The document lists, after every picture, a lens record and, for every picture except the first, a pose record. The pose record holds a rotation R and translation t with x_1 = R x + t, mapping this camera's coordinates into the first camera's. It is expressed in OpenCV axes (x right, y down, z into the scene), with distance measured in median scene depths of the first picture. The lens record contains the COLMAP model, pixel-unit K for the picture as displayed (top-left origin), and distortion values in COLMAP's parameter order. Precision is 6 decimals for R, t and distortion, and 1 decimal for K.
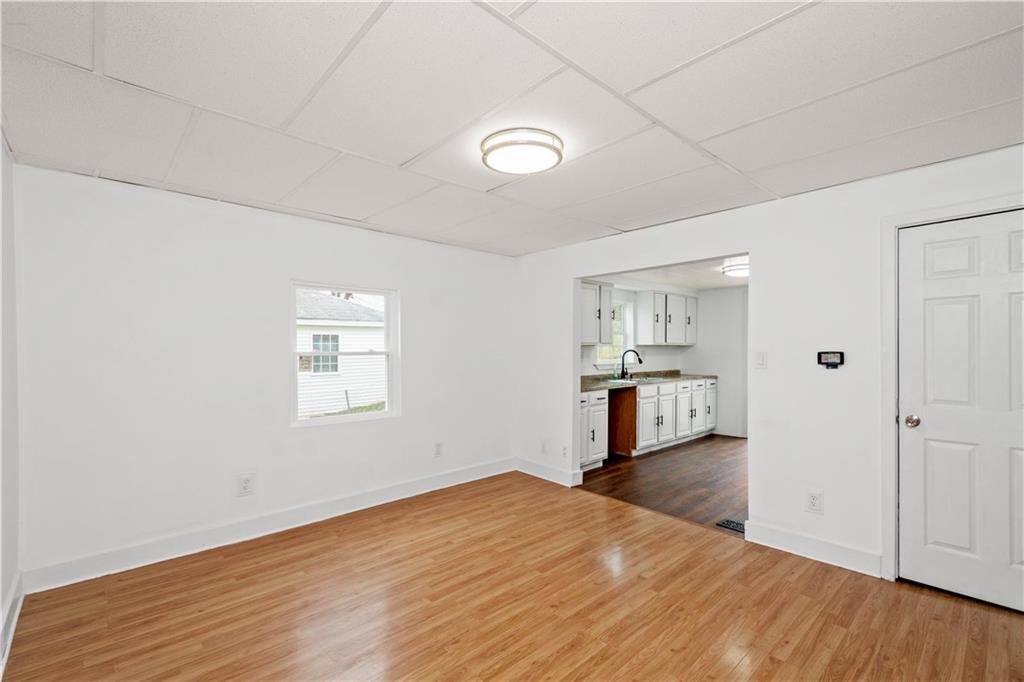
lens RADIAL K [[451.8, 0, 510.3], [0, 451.8, 349.7], [0, 0, 1]] dist [0.000015, 0.000053]
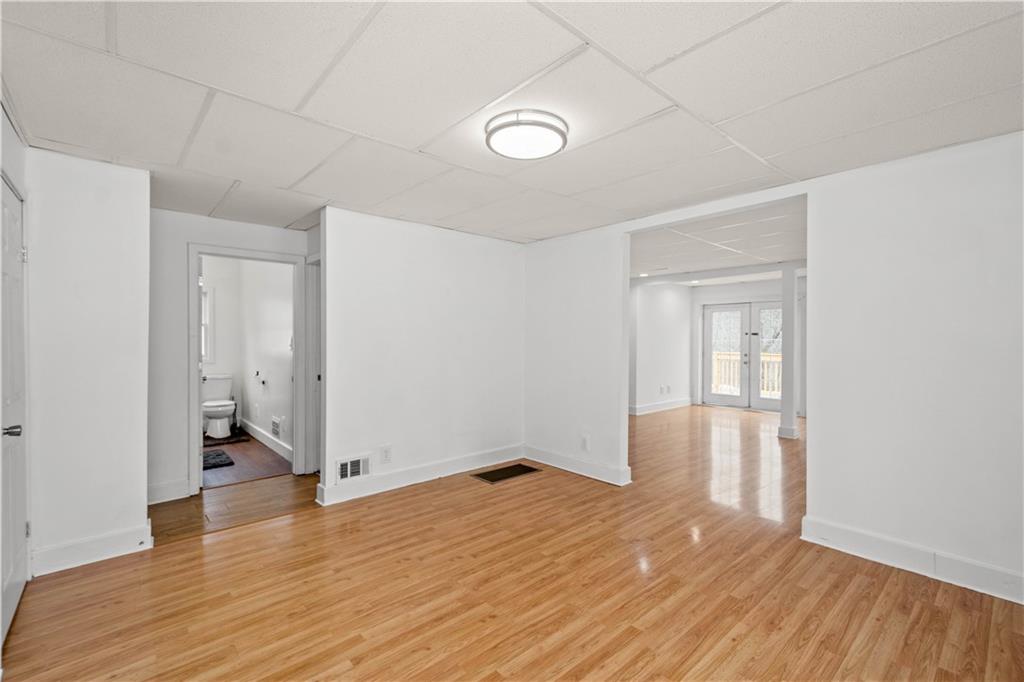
lens RADIAL K [[451.8, 0, 510.8], [0, 451.8, 342.3], [0, 0, 1]] dist [0.000015, 0.000053]
pose [[-0.999821, 0.002370, 0.018795, 0.042249], [0.002391, 0.999997, 0.001093, 0.013798], [-0.018792, 0.001138, -0.999823, 1.938089]]
